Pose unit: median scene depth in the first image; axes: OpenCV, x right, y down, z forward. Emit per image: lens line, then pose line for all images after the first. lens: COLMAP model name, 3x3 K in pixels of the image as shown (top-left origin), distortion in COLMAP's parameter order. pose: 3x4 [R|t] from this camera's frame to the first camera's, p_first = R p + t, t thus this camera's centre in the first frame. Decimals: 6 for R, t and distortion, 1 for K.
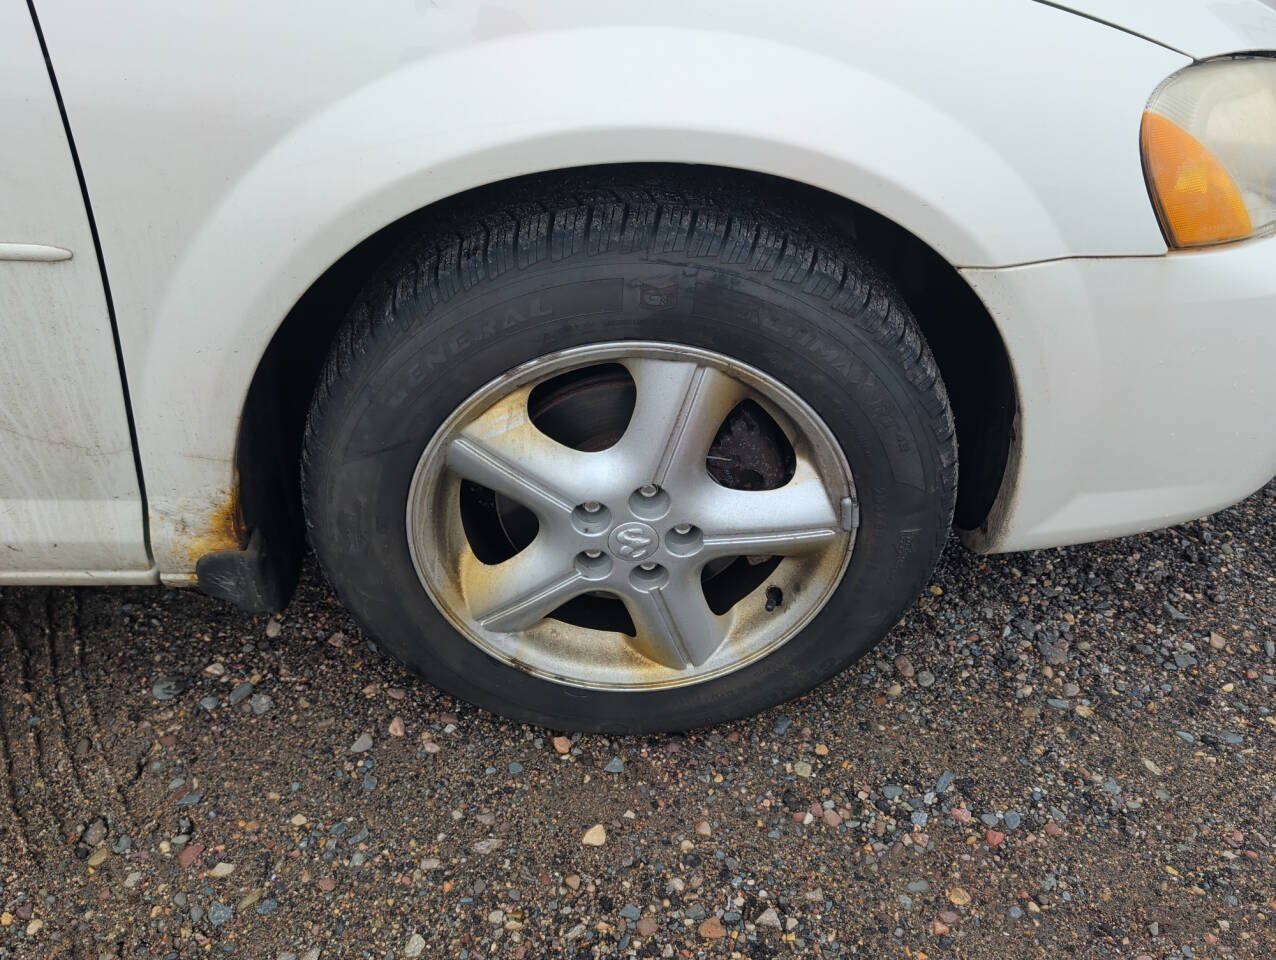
lens RADIAL K [[1073.1, 0, 634.2], [0, 1073.1, 474.8], [0, 0, 1]] dist [0.025382, -0.023059]
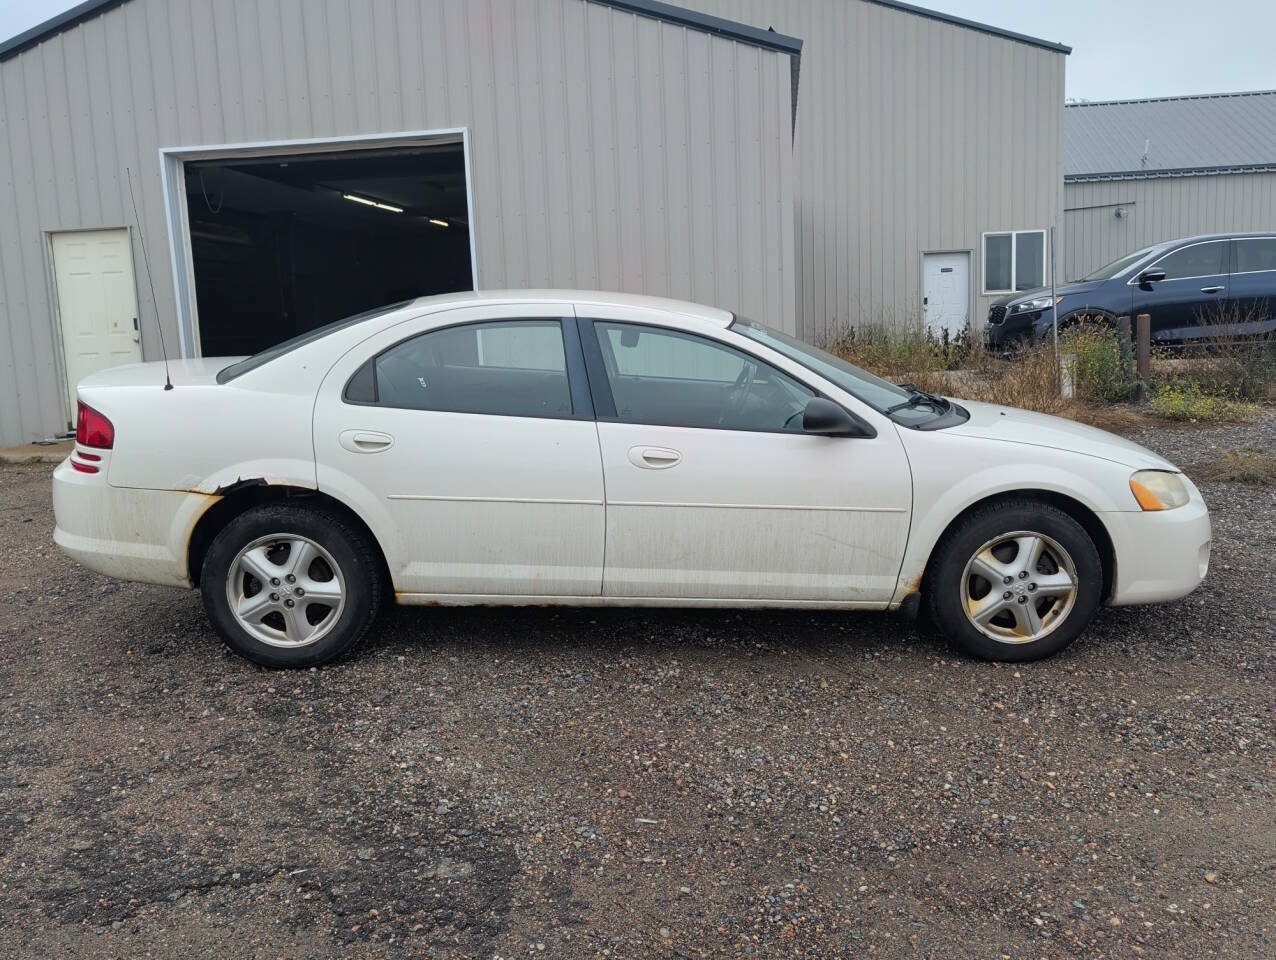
lens RADIAL K [[1073.1, 0, 646.1], [0, 1073.1, 487.9], [0, 0, 1]] dist [0.025382, -0.023059]
pose [[0.999315, -0.027018, -0.025291, -1.233704], [0.013681, 0.904670, -0.425893, 1.363866], [0.034387, 0.425256, 0.904420, -2.690704]]
